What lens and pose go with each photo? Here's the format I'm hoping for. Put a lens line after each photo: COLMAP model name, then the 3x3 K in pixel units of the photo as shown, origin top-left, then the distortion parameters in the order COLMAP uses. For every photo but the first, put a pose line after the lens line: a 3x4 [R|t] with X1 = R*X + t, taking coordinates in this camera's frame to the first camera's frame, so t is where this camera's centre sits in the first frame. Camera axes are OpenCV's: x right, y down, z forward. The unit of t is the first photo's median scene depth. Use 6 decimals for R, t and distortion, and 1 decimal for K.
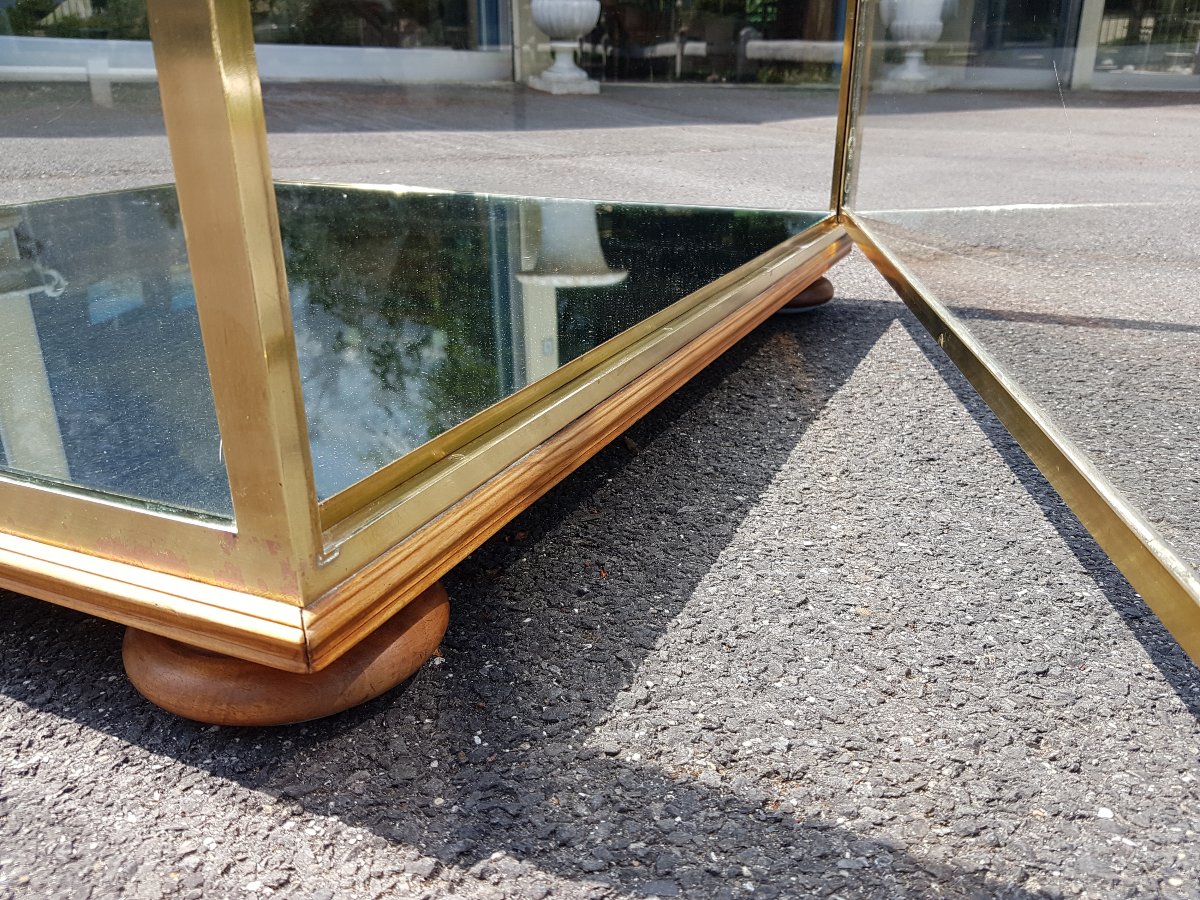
lens RADIAL K [[966.4, 0, 600.0], [0, 966.4, 450.0], [0, 0, 1]] dist [0.033892, -0.058744]
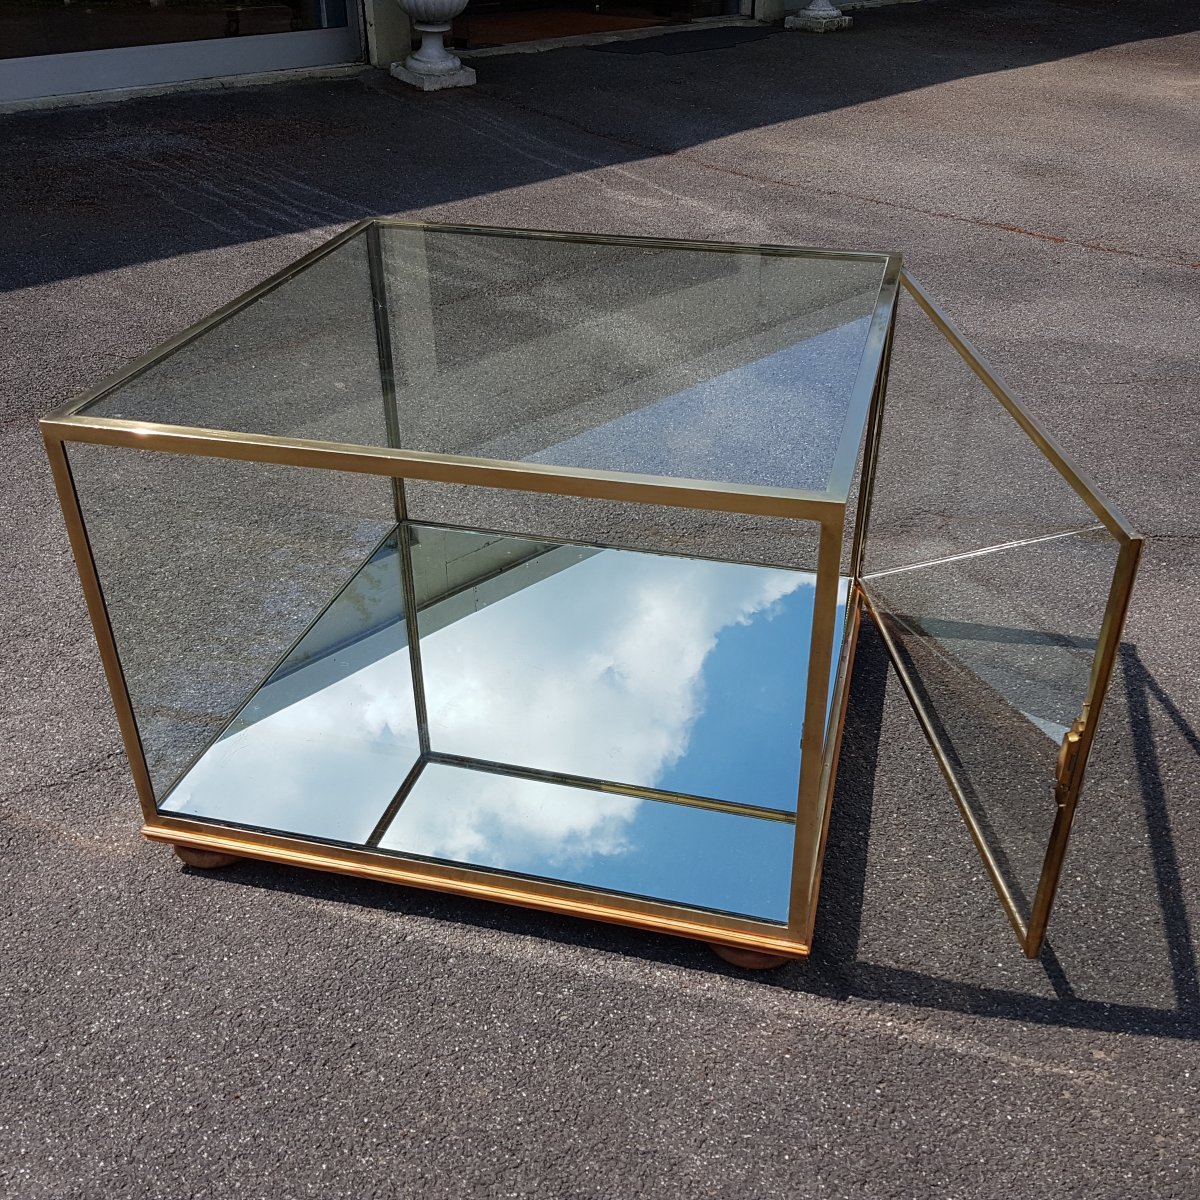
lens RADIAL K [[1254.0, 0, 600.0], [0, 1254.0, 600.0], [0, 0, 1]] dist [0.065950, -0.001310]
pose [[0.986660, -0.088569, 0.136595, -1.199729], [0.063869, 0.982381, 0.175640, -1.527454], [-0.149744, -0.164572, 0.974932, -2.569333]]
